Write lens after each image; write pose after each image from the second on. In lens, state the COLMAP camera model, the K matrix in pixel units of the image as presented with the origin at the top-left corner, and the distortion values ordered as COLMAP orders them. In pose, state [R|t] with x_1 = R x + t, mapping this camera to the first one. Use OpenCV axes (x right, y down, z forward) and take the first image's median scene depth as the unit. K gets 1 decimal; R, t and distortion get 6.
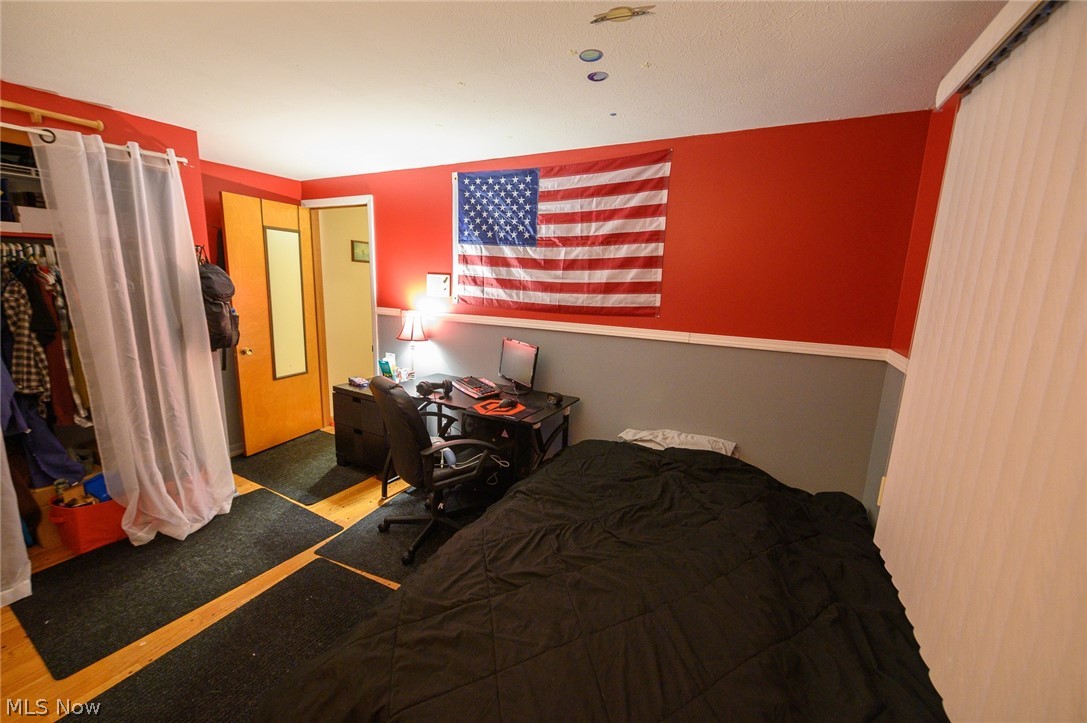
lens RADIAL K [[436.3, 0, 531.2], [0, 436.3, 358.9], [0, 0, 1]] dist [-0.000530, -0.000054]
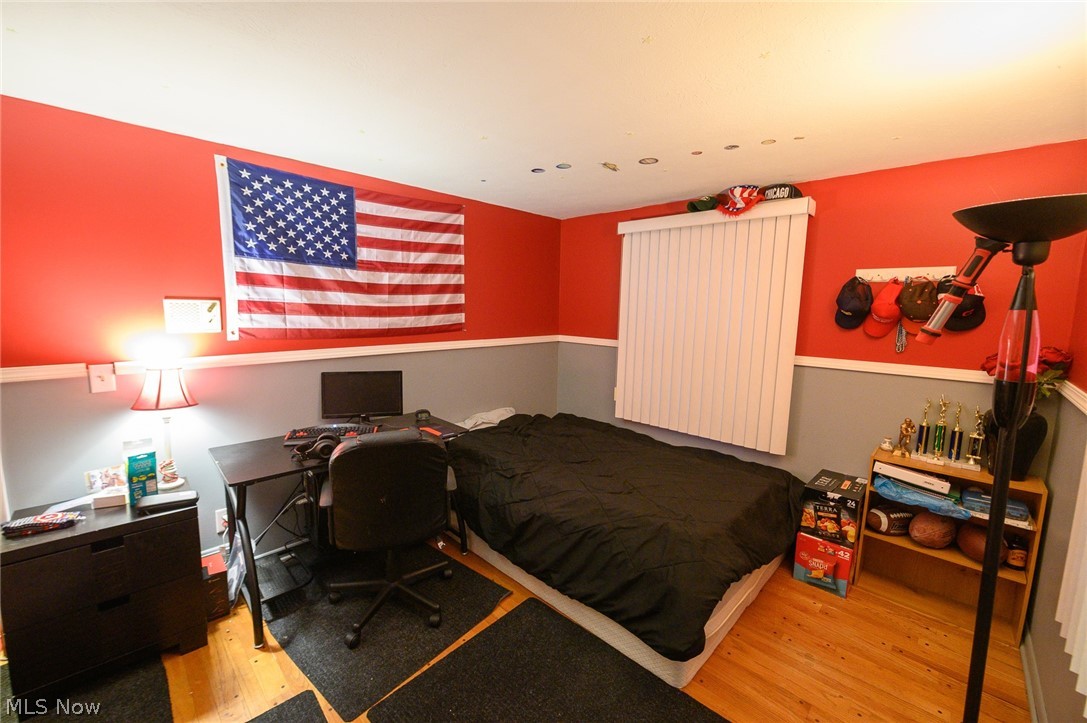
lens RADIAL K [[436.3, 0, 531.2], [0, 436.3, 358.9], [0, 0, 1]] dist [-0.000530, -0.000054]
pose [[0.285737, -0.146579, 0.947032, -0.811124], [0.167376, 0.980677, 0.101286, -0.101448], [-0.943578, 0.129569, 0.304749, 0.386928]]
